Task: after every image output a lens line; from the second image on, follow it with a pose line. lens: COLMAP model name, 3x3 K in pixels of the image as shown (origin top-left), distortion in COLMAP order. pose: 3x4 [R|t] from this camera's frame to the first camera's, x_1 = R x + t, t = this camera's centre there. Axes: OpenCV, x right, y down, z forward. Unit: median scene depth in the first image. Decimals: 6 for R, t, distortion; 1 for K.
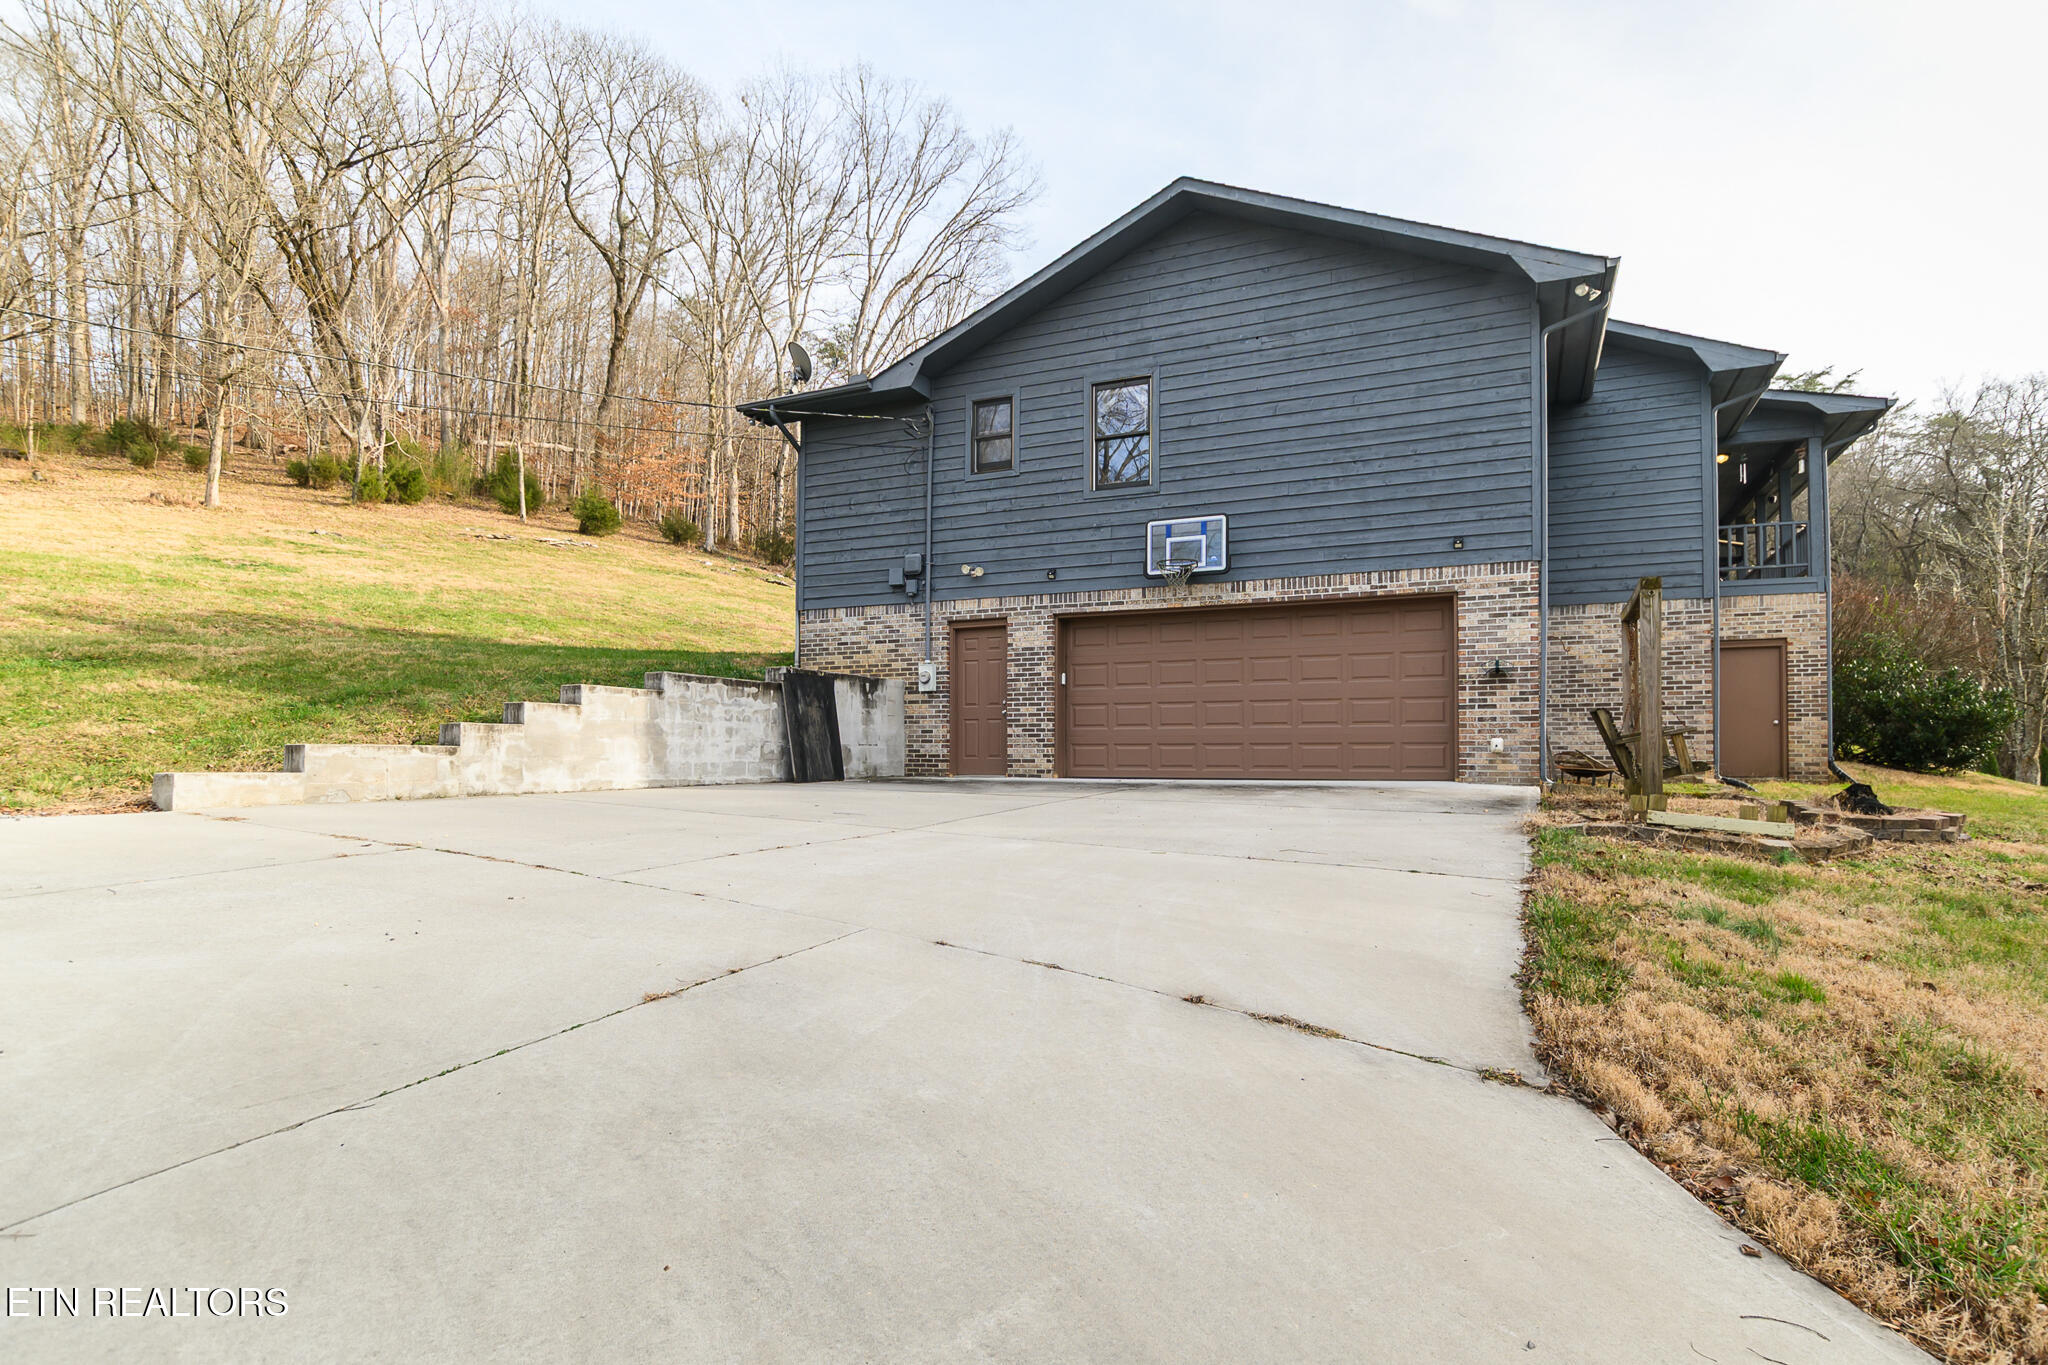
lens RADIAL K [[1034.5, 0, 1023.2], [0, 1034.5, 729.0], [0, 0, 1]] dist [0.000053, -0.000028]
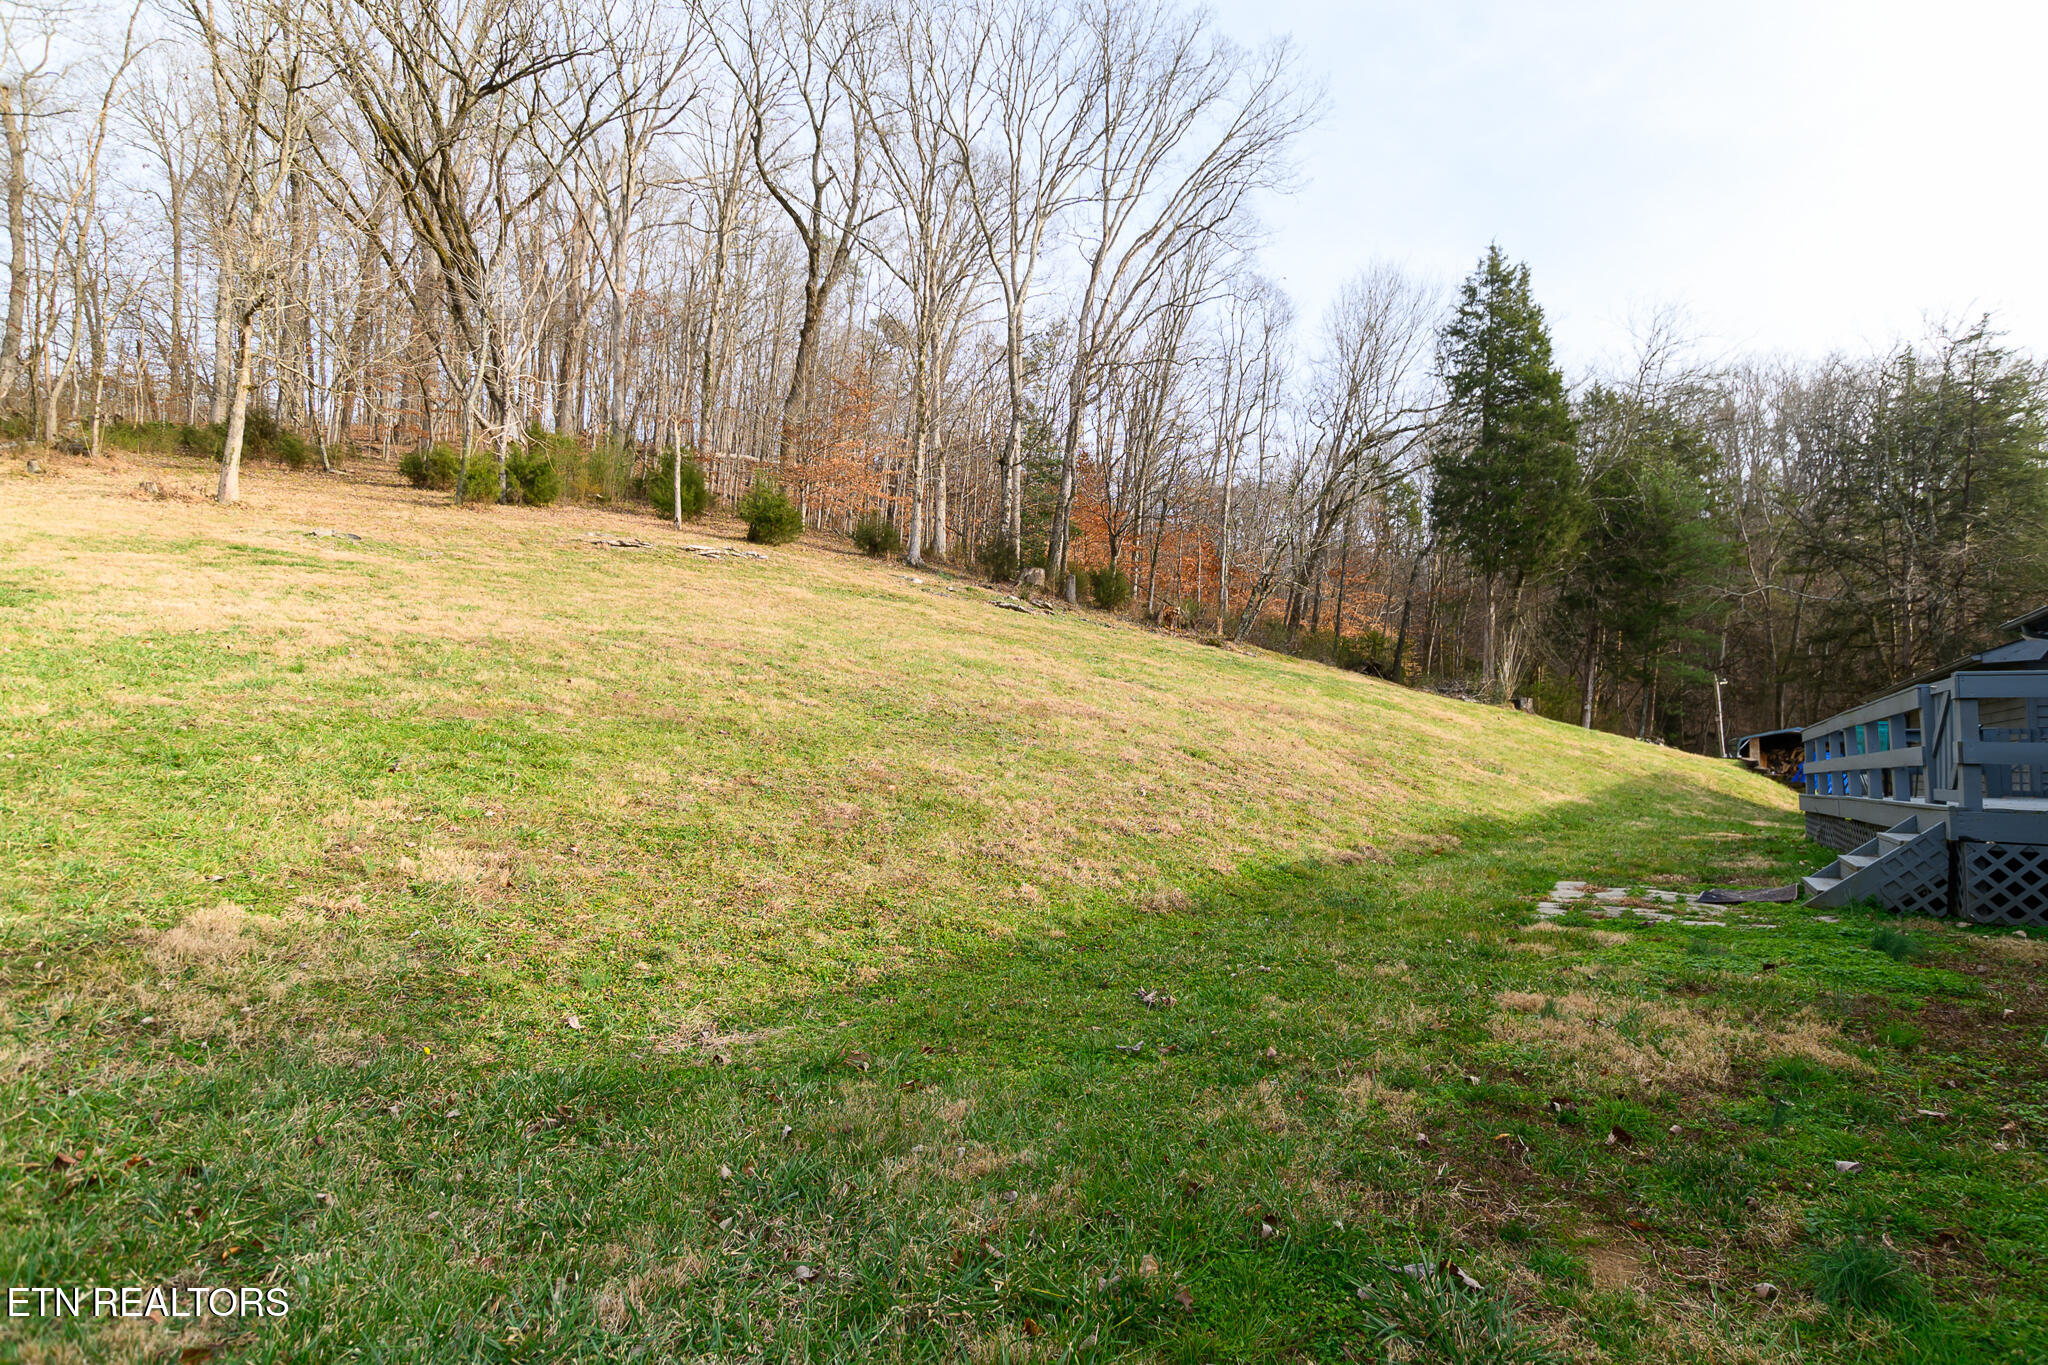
lens RADIAL K [[1008.9, 0, 1024.0], [0, 1008.9, 682.5], [0, 0, 1]] dist [-0.000807, -0.000501]
pose [[0.987197, 0.010138, -0.159183, -0.103329], [-0.019352, 0.998218, -0.056442, -0.045142], [0.158328, 0.058800, 0.985634, 0.284958]]
